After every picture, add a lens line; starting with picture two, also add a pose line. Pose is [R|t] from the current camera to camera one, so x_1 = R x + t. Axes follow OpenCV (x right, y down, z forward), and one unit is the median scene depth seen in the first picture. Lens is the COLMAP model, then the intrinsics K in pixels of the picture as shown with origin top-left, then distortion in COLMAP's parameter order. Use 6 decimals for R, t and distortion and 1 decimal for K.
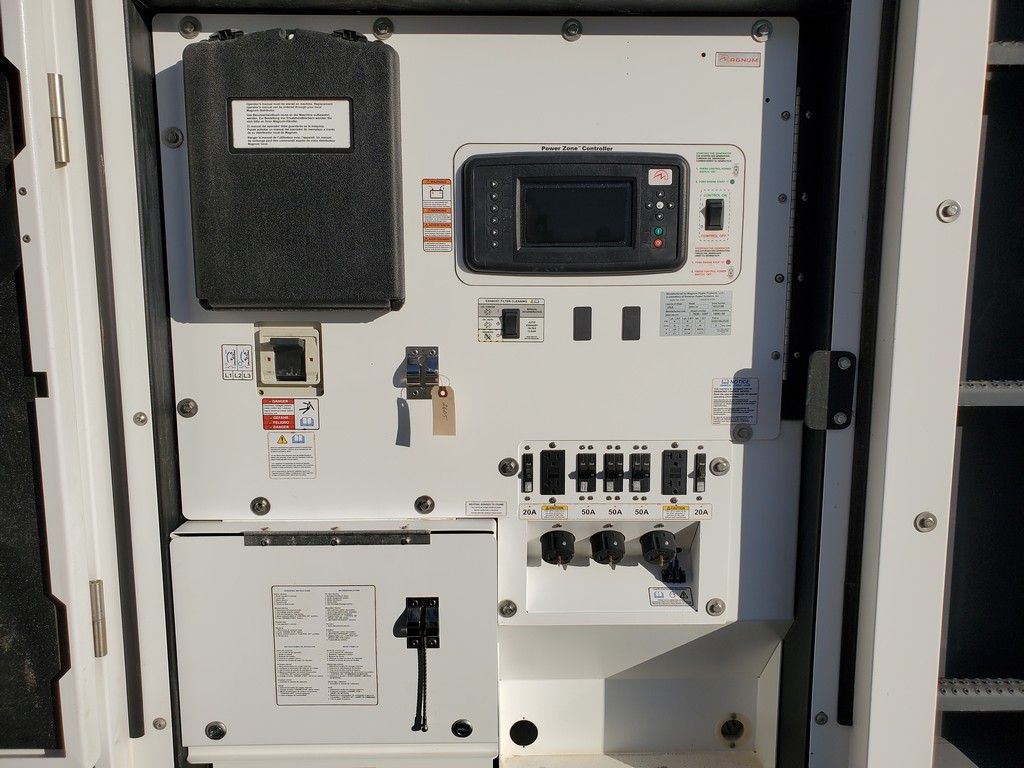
lens RADIAL K [[810.2, 0, 522.1], [0, 810.2, 387.4], [0, 0, 1]] dist [0.019119, 0.054769]
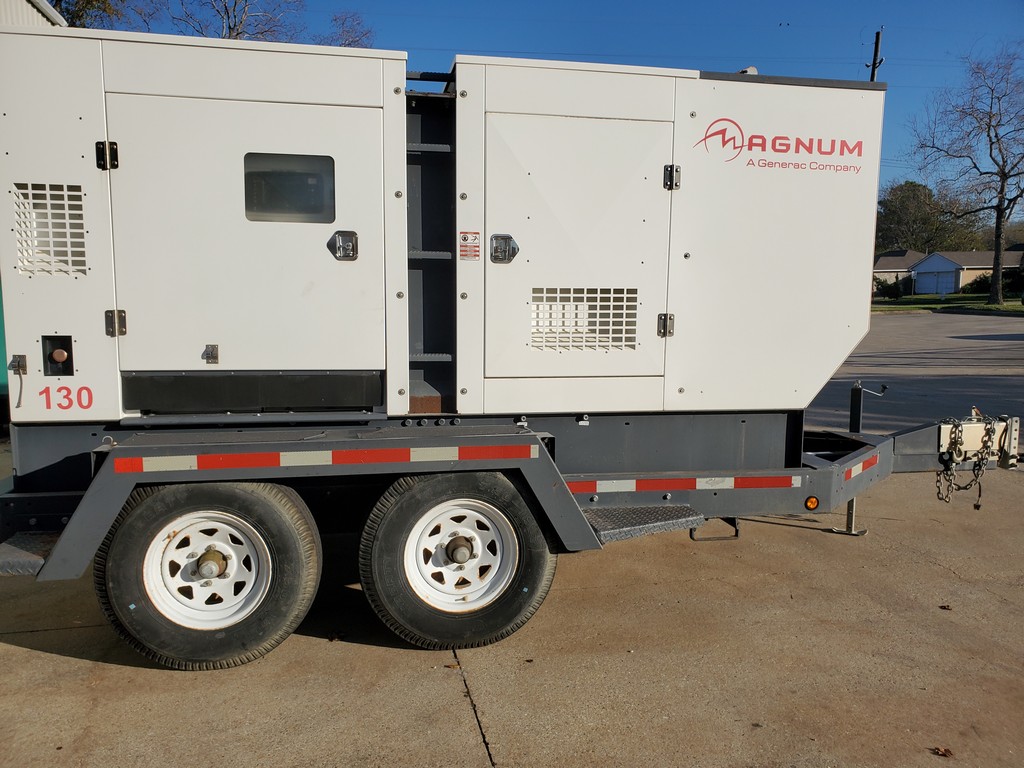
lens RADIAL K [[793.2, 0, 521.9], [0, 793.2, 390.0], [0, 0, 1]] dist [0.016461, -0.004271]
pose [[0.984718, -0.008232, 0.173964, 0.395337], [0.011399, 0.999787, -0.017217, 0.546301], [-0.173785, 0.018937, 0.984602, -1.926344]]
